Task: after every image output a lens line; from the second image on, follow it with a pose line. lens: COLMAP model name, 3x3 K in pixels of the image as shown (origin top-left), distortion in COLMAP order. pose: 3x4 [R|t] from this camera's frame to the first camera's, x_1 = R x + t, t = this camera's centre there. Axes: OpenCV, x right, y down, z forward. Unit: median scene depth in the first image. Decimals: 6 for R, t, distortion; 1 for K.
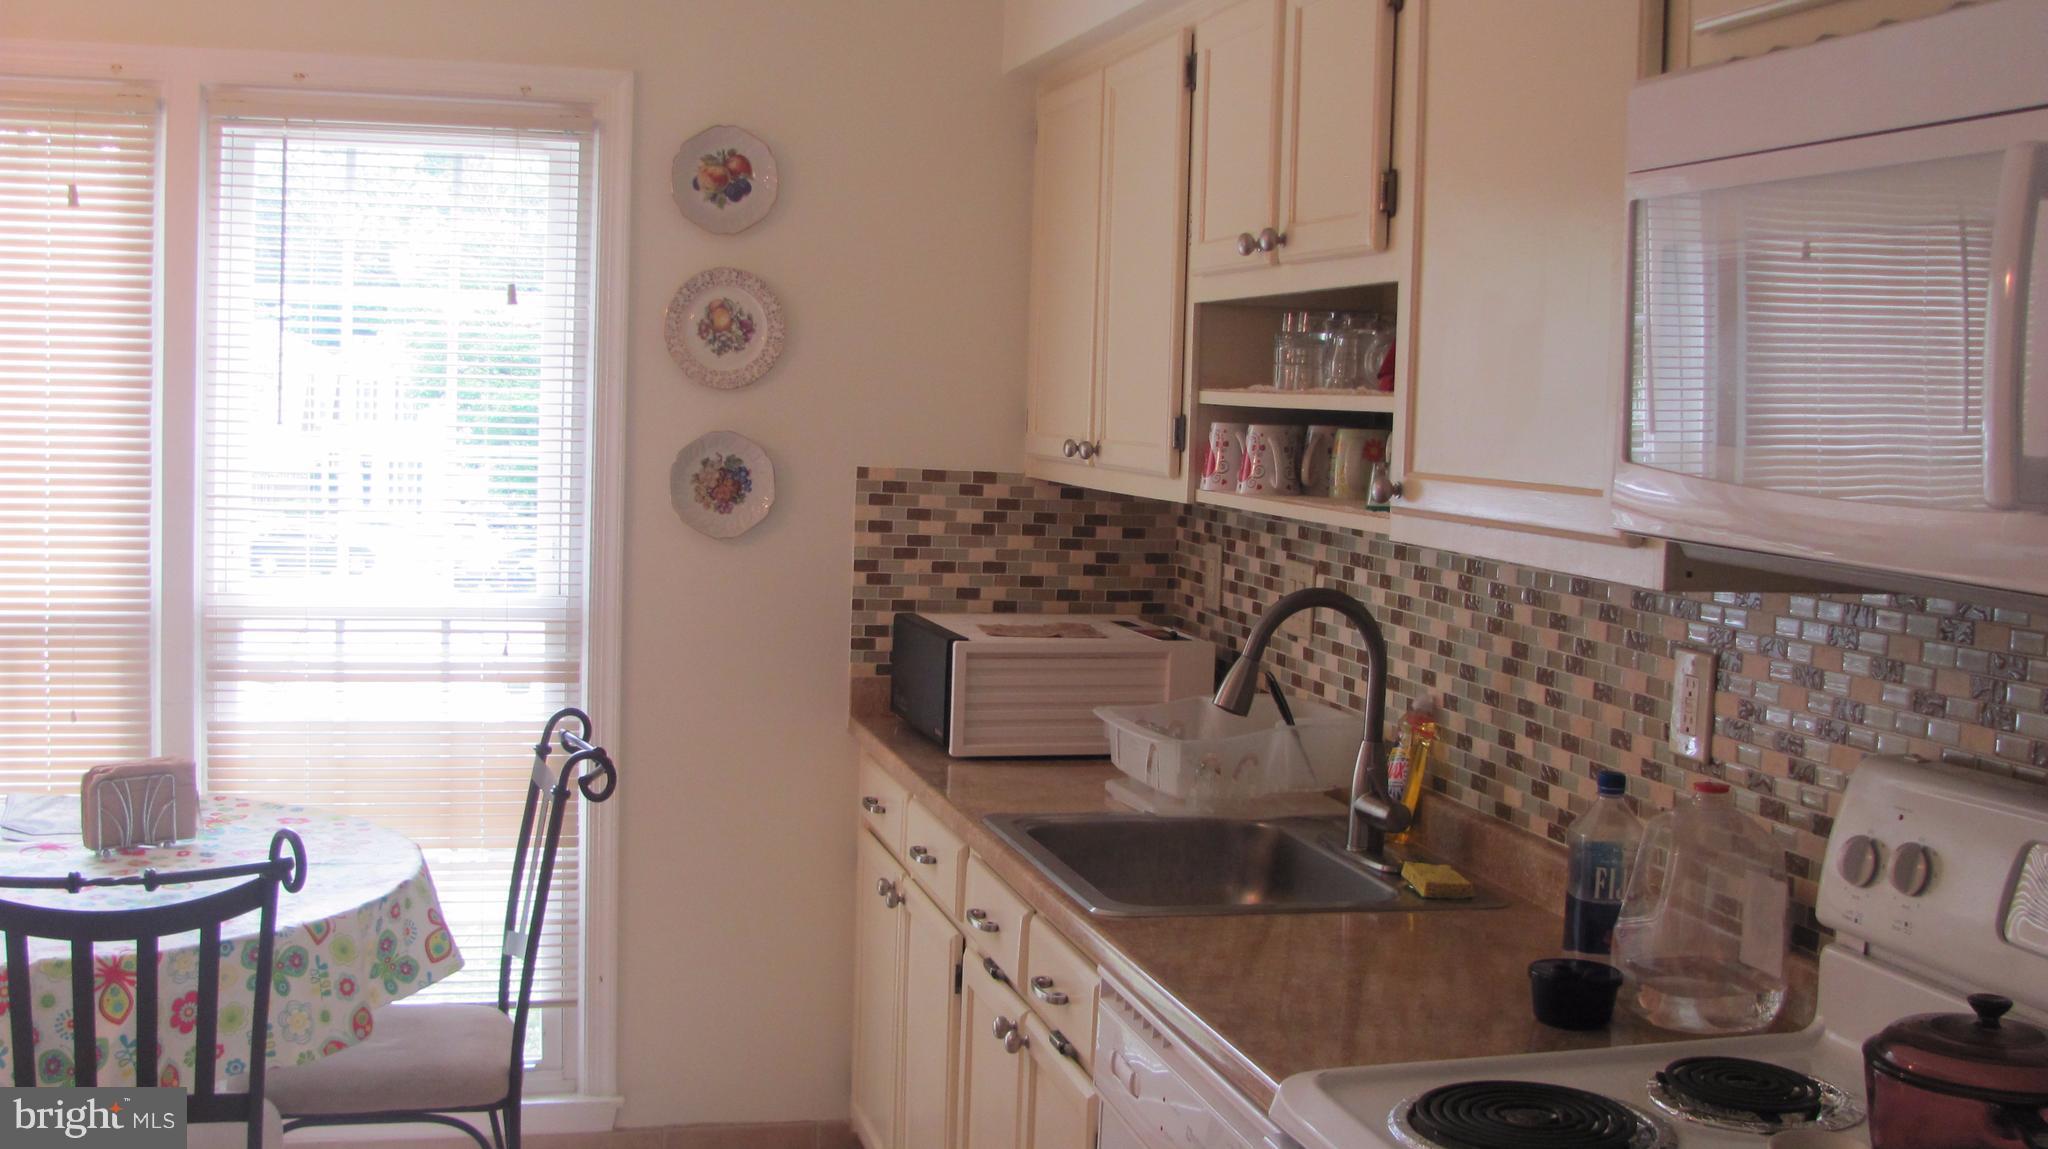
lens RADIAL K [[2177.1, 0, 1052.9], [0, 2177.1, 565.2], [0, 0, 1]] dist [-0.219051, 0.295562]
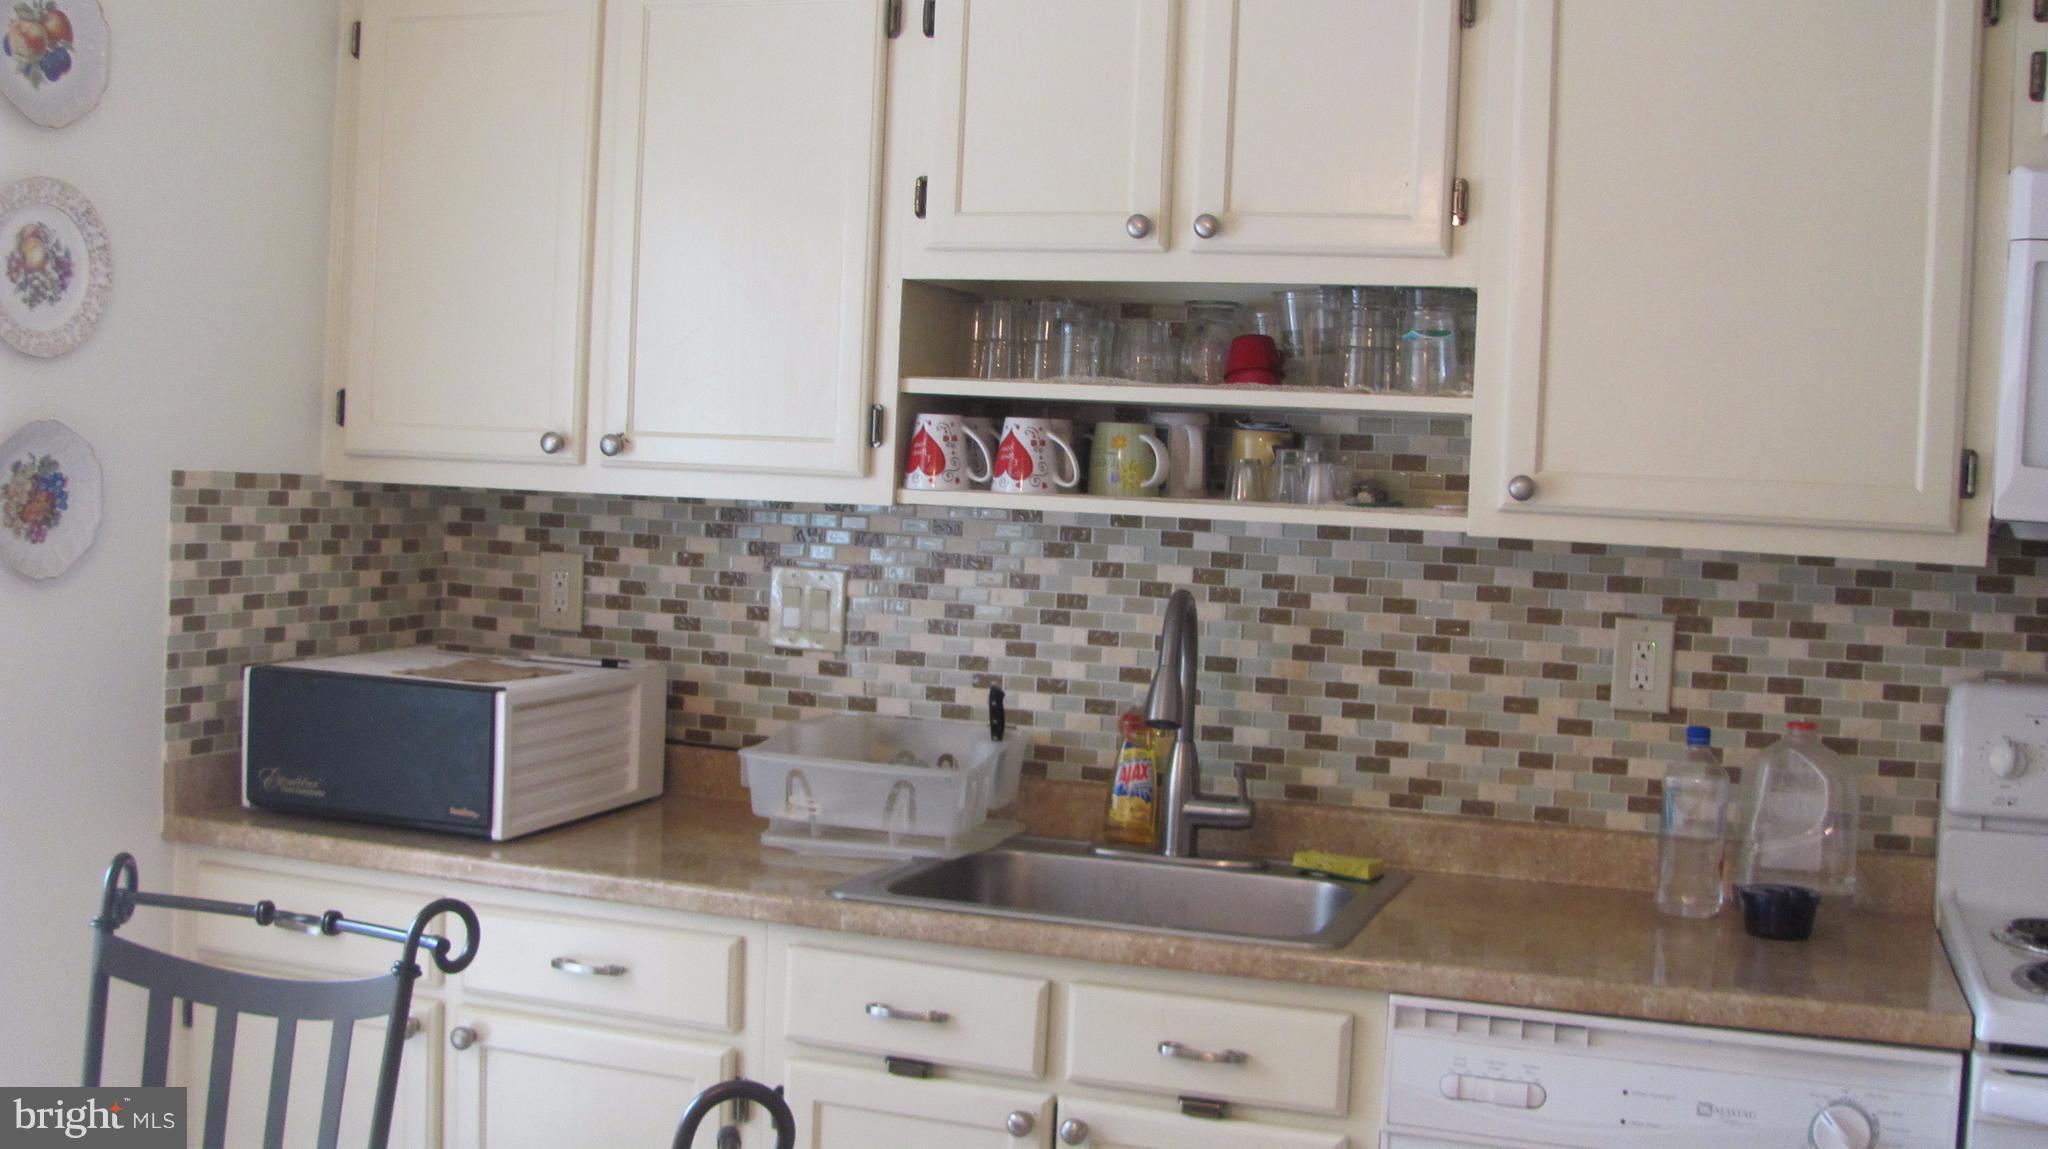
lens RADIAL K [[2177.1, 0, 1052.9], [0, 2177.1, 565.2], [0, 0, 1]] dist [-0.219051, 0.295562]
pose [[0.557725, -0.051274, 0.828441, -0.518934], [0.041978, 0.998555, 0.033542, -0.025566], [-0.828964, 0.016069, 0.559072, 0.372083]]
